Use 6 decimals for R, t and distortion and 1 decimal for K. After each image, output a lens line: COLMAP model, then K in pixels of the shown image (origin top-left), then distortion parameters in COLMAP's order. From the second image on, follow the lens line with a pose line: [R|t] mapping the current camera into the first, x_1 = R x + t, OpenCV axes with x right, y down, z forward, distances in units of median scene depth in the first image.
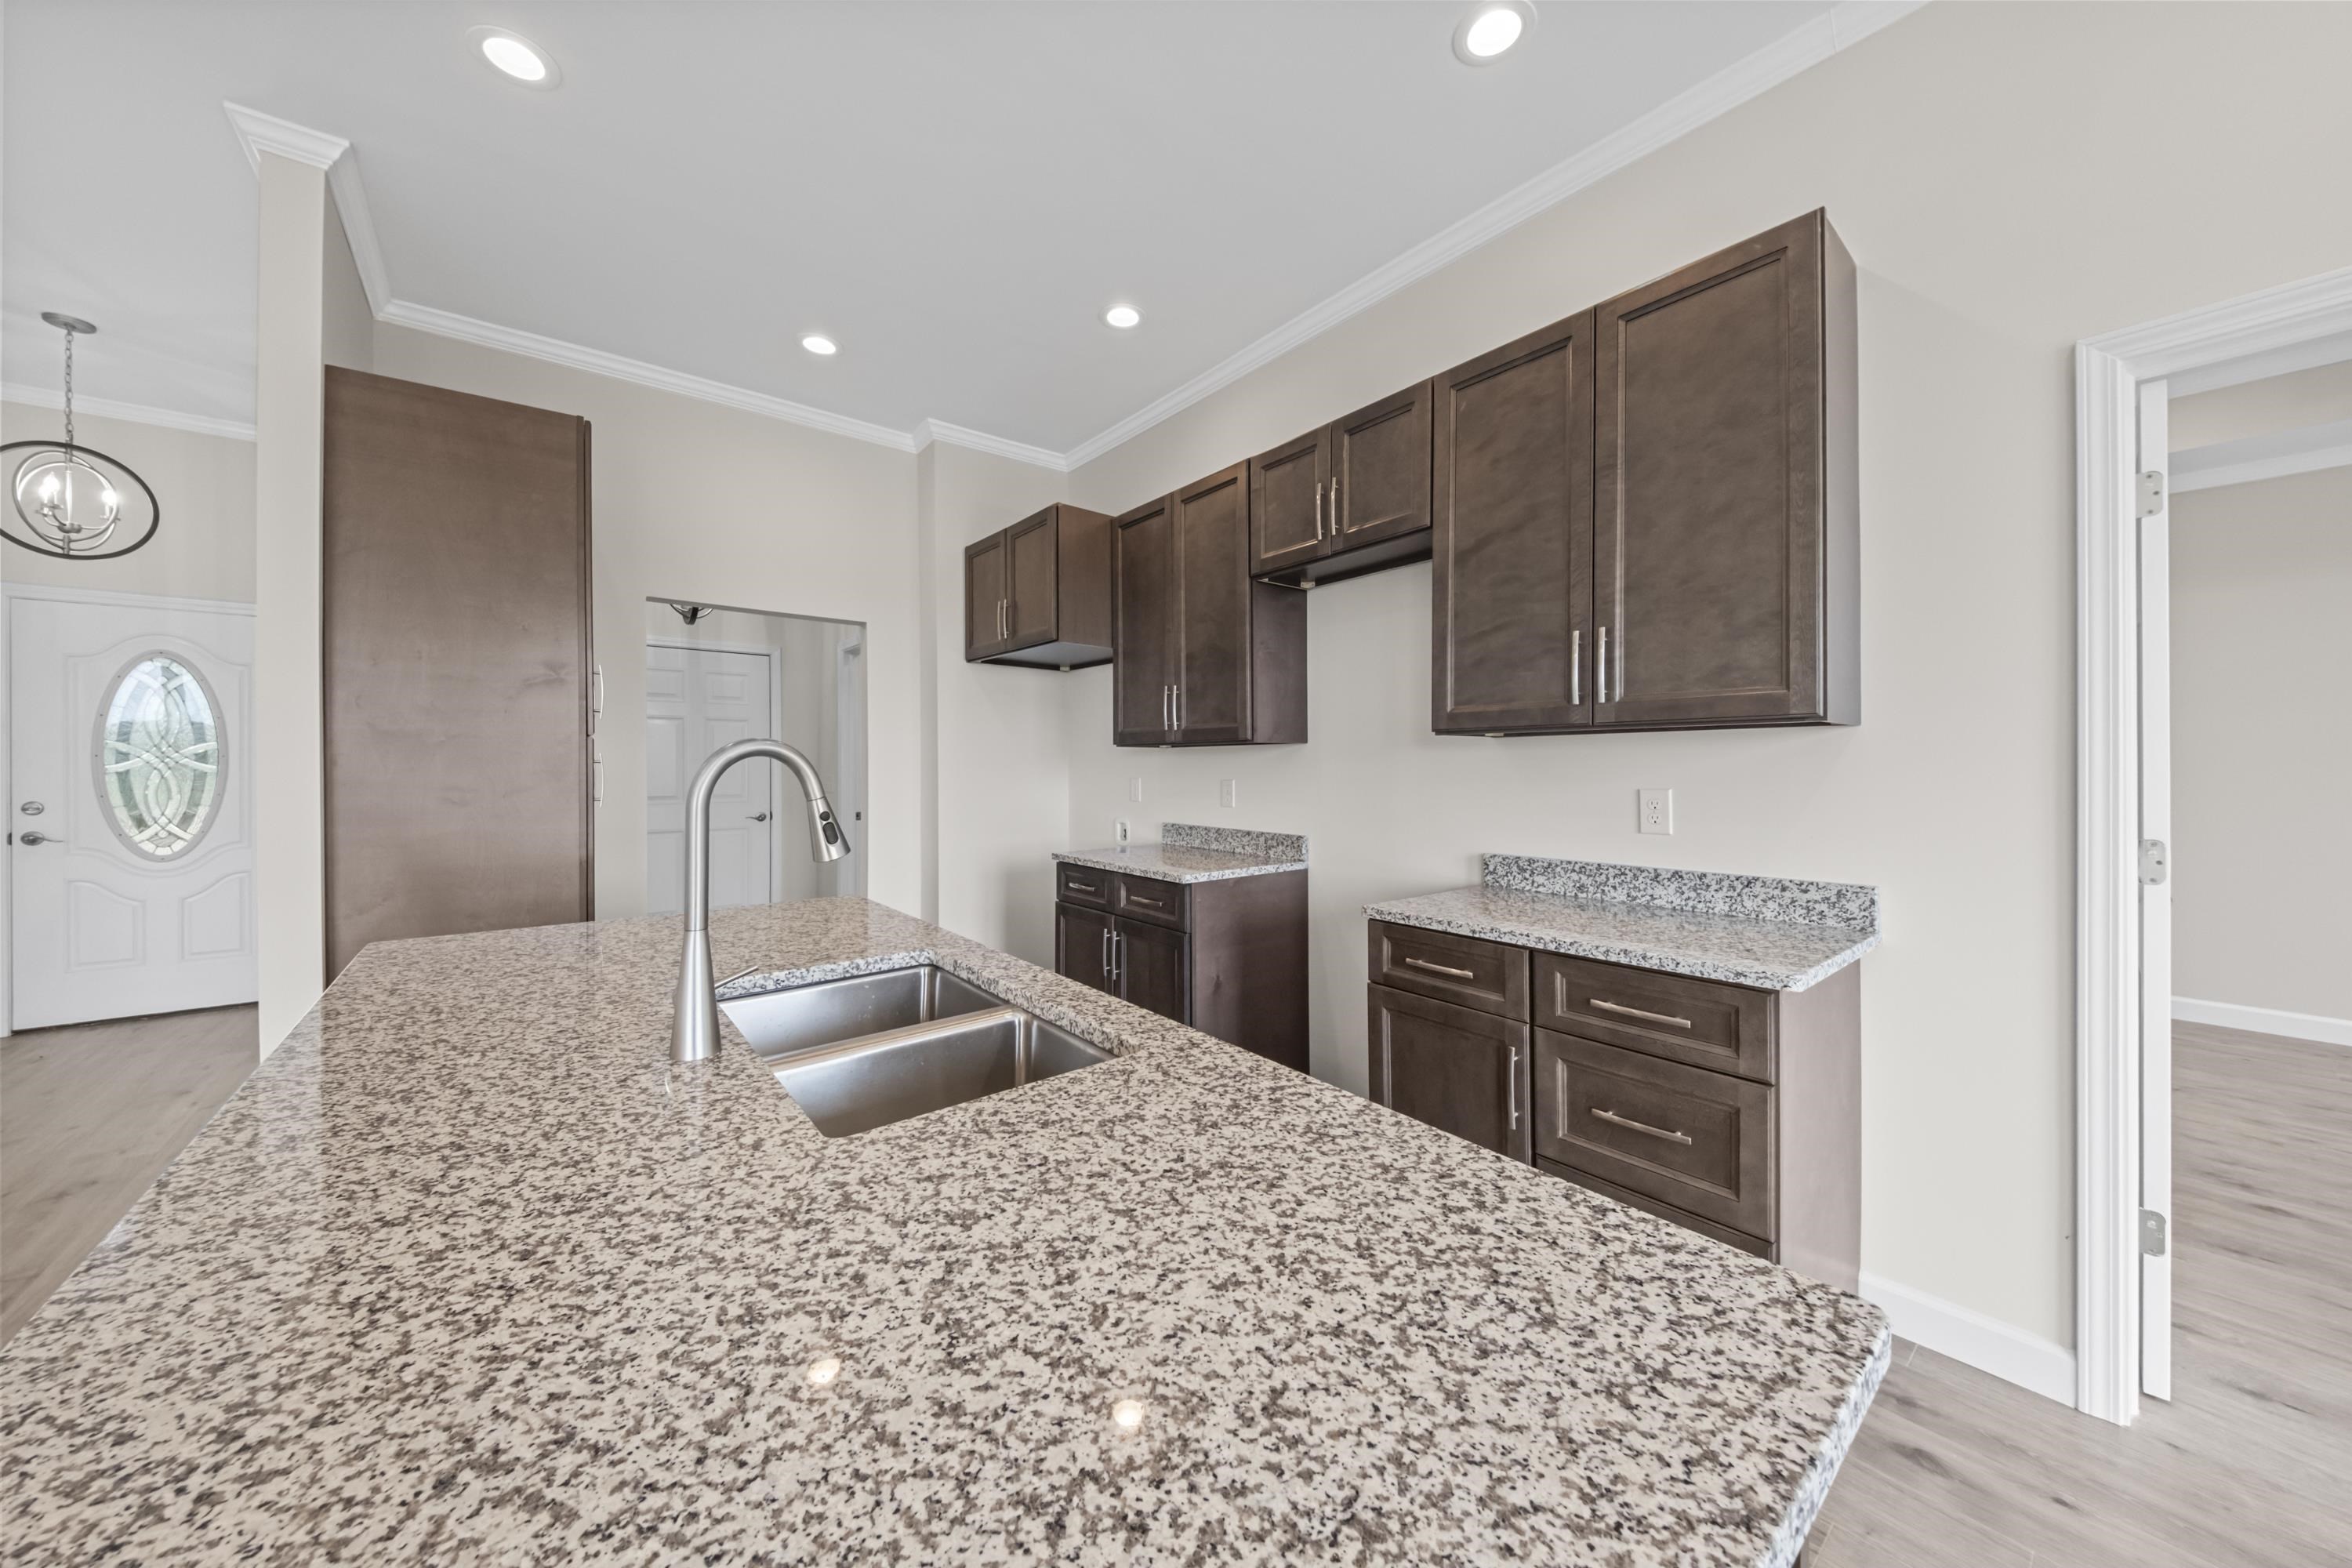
lens RADIAL K [[806.4, 0, 1174.1], [0, 806.4, 773.7], [0, 0, 1]] dist [0.043254, -0.011462]
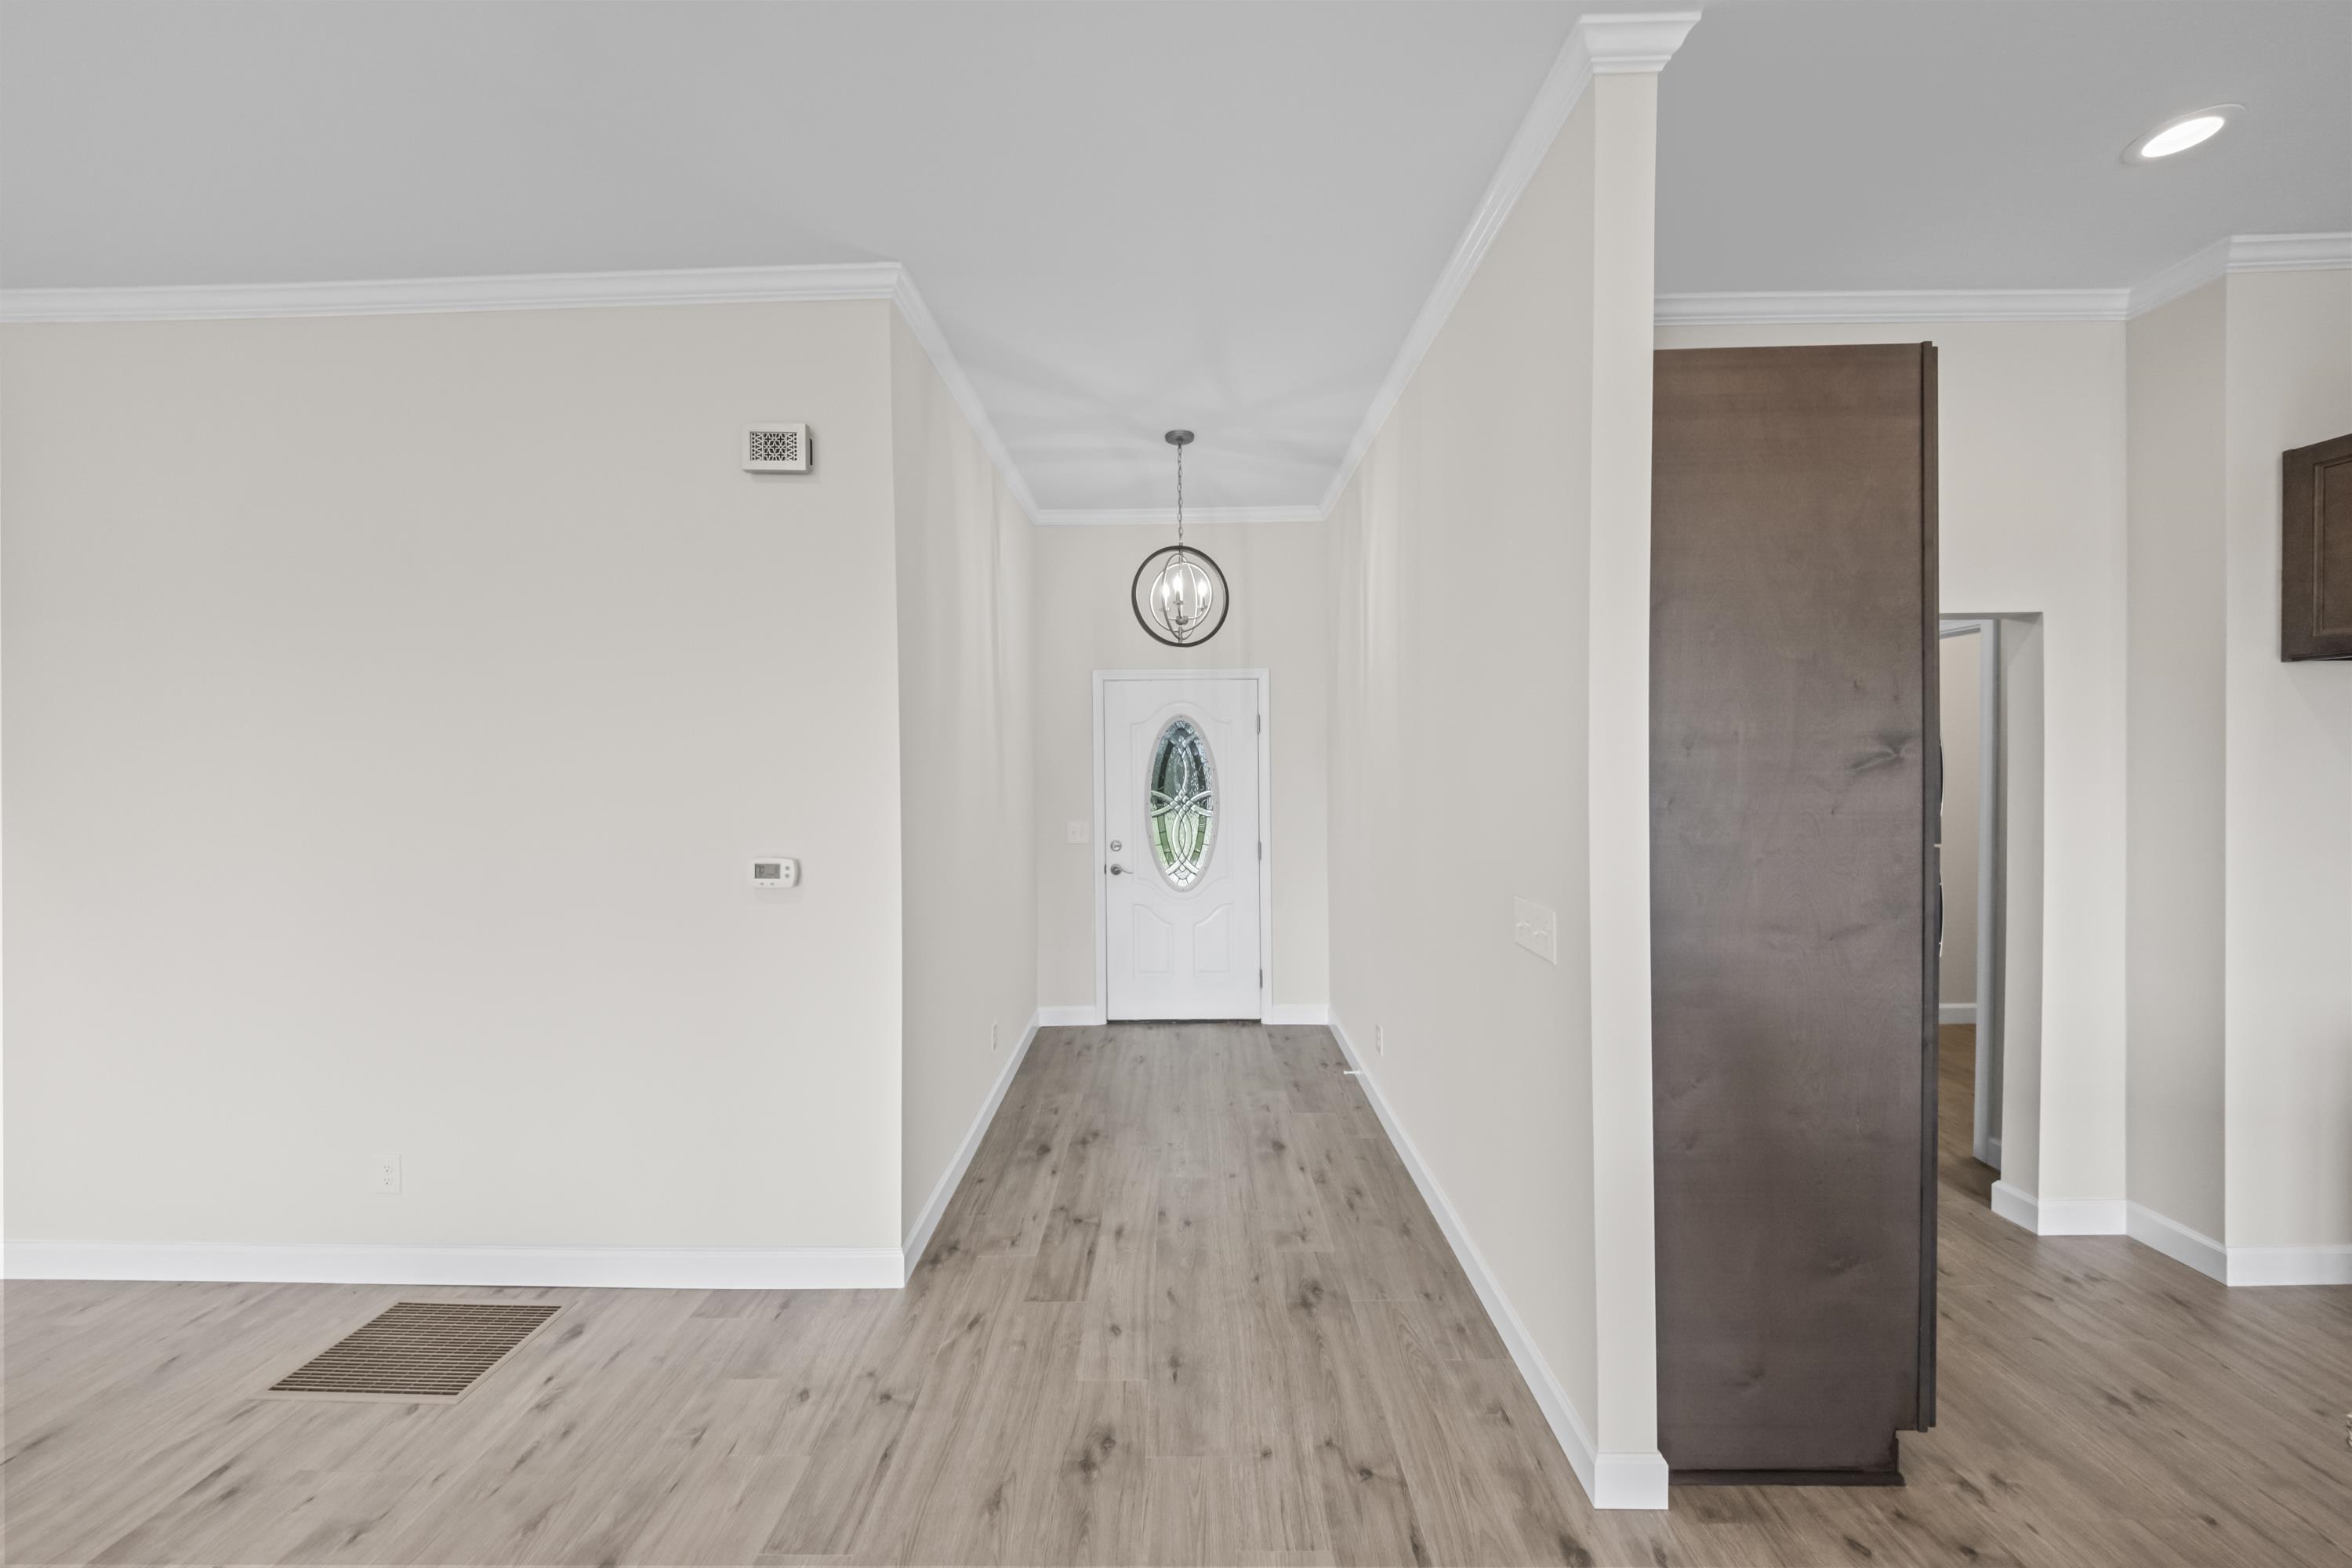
lens RADIAL K [[808.5, 0, 1171.9], [0, 808.5, 776.3], [0, 0, 1]] dist [-0.006157, -0.000074]
pose [[0.780909, 0.001000, -0.624644, -0.704897], [0.007306, 0.999916, 0.010735, -0.099189], [0.624602, -0.012947, 0.780836, 0.139208]]
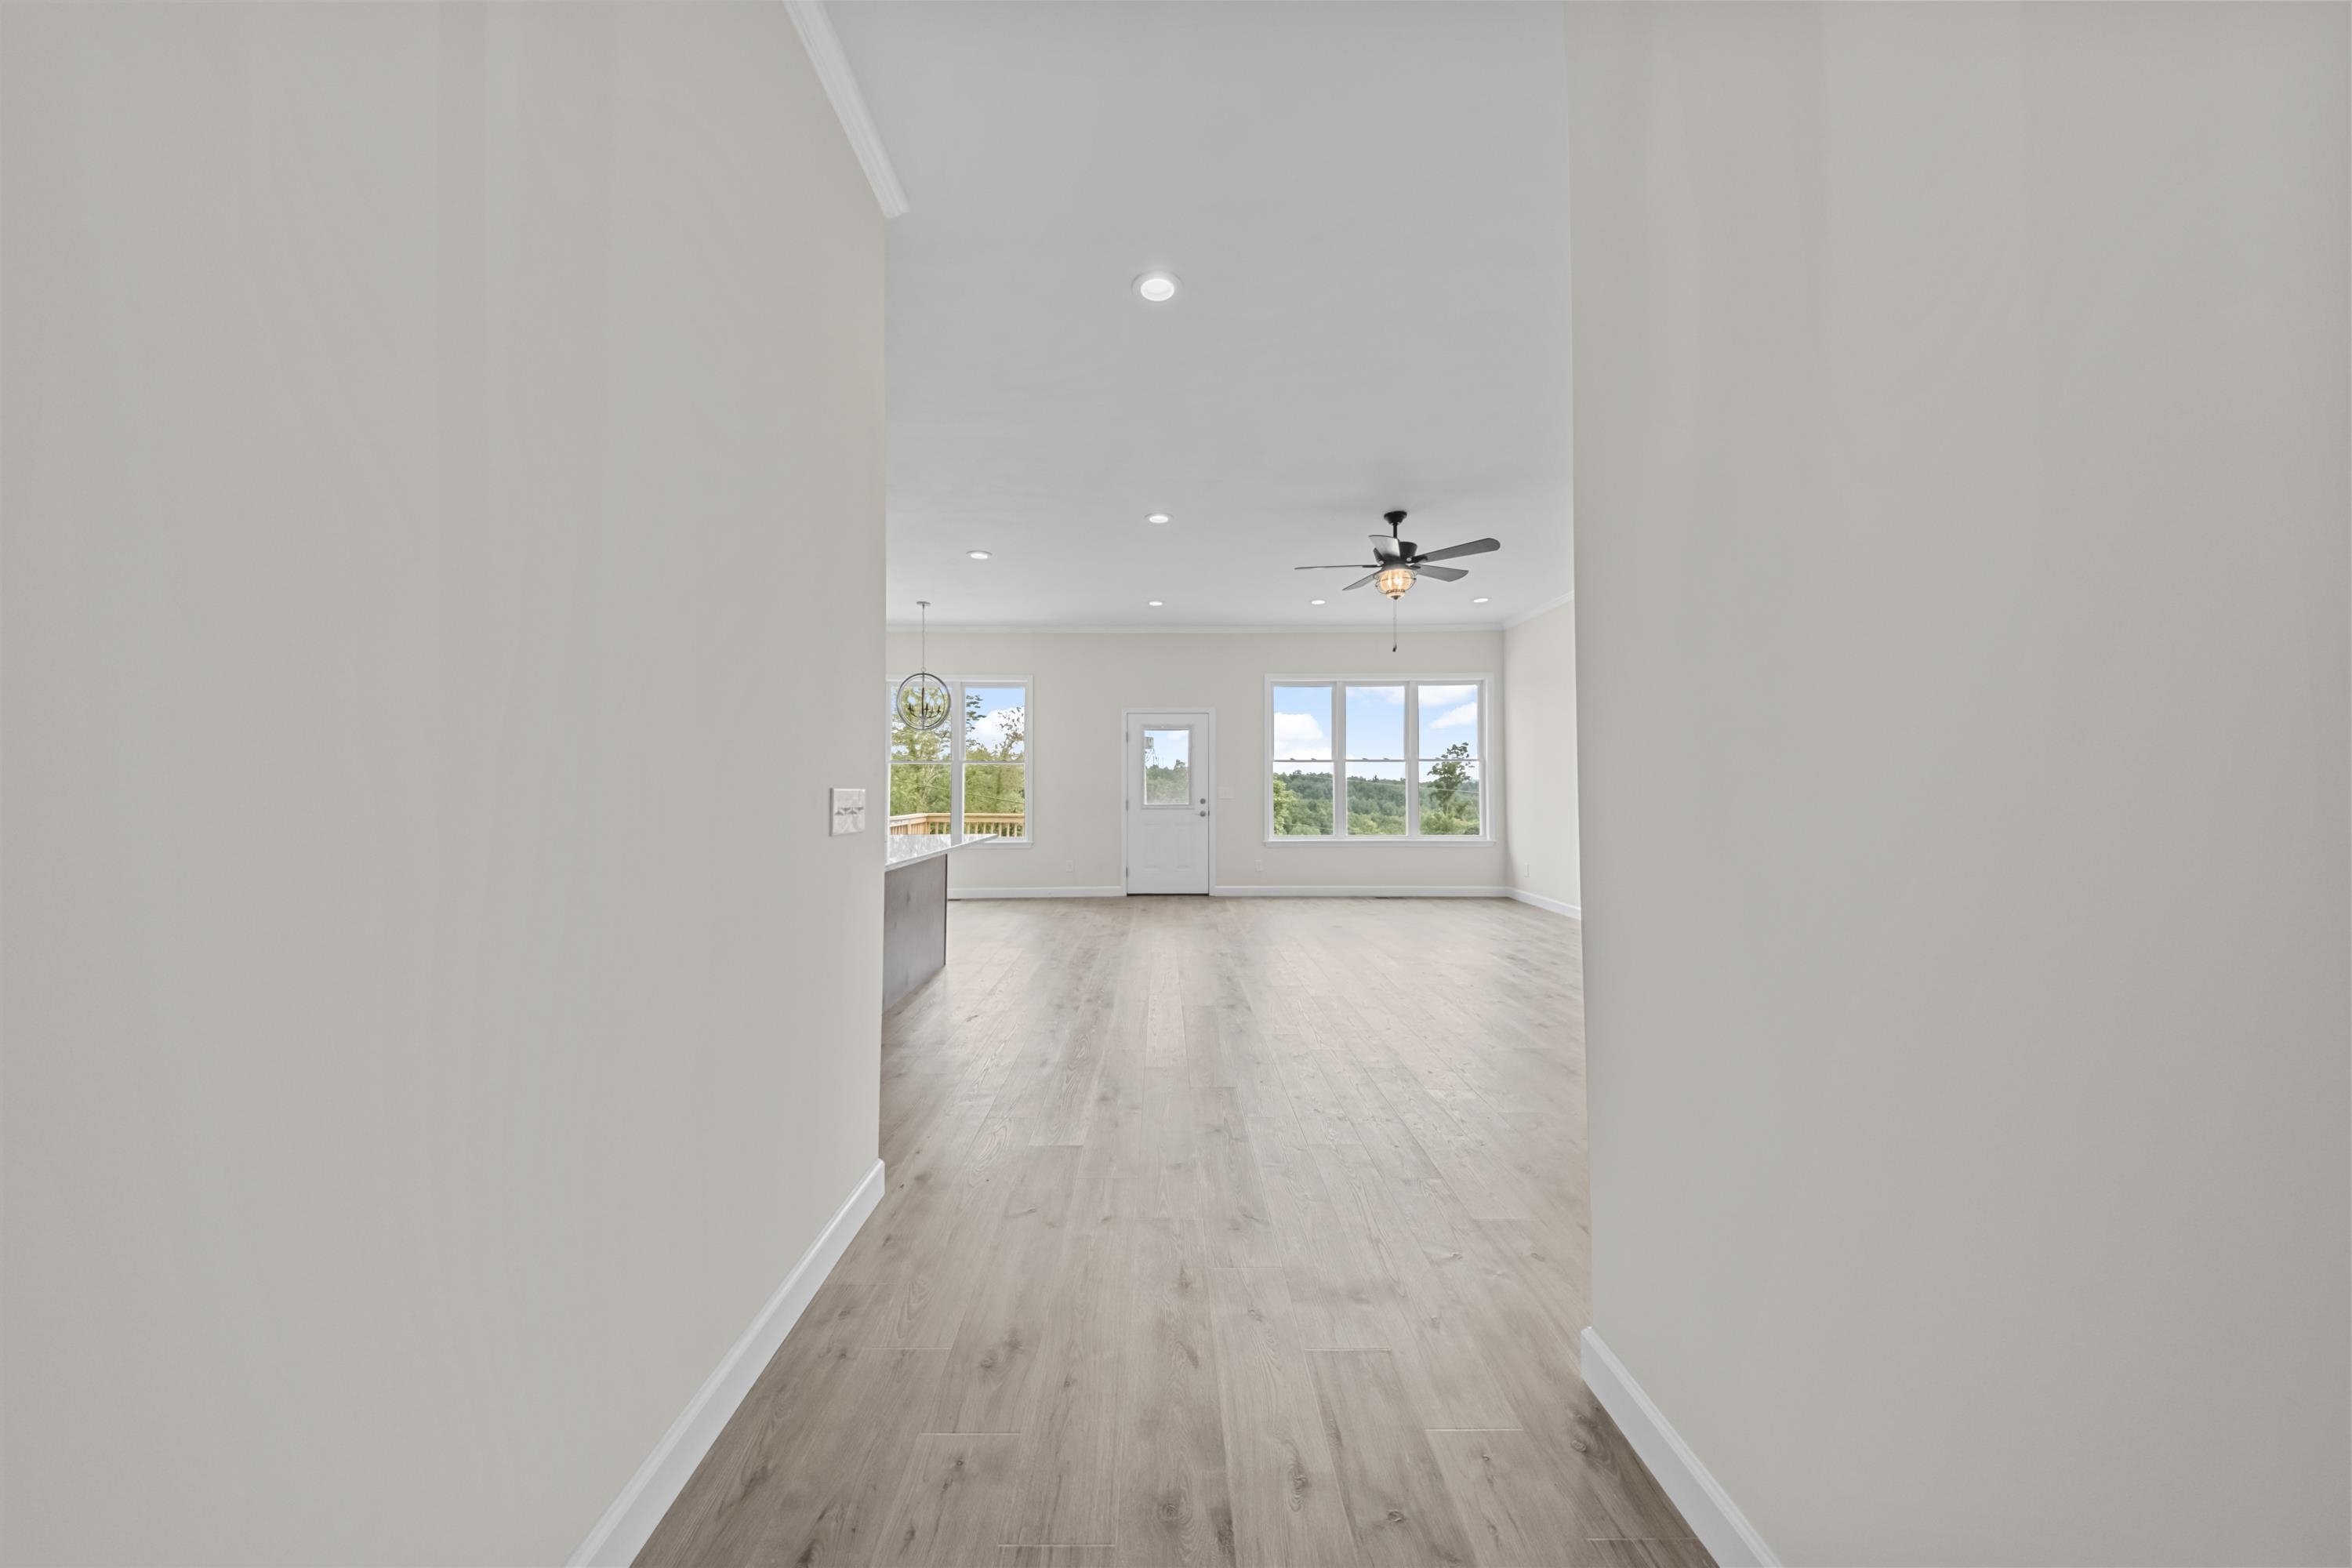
lens RADIAL K [[808.5, 0, 1171.9], [0, 808.5, 776.3], [0, 0, 1]] dist [-0.006157, -0.000074]
pose [[-0.797466, 0.011809, 0.603248, -1.940777], [0.010077, 0.999930, -0.006254, 0.062577], [-0.603279, 0.001092, -0.797529, 1.736243]]
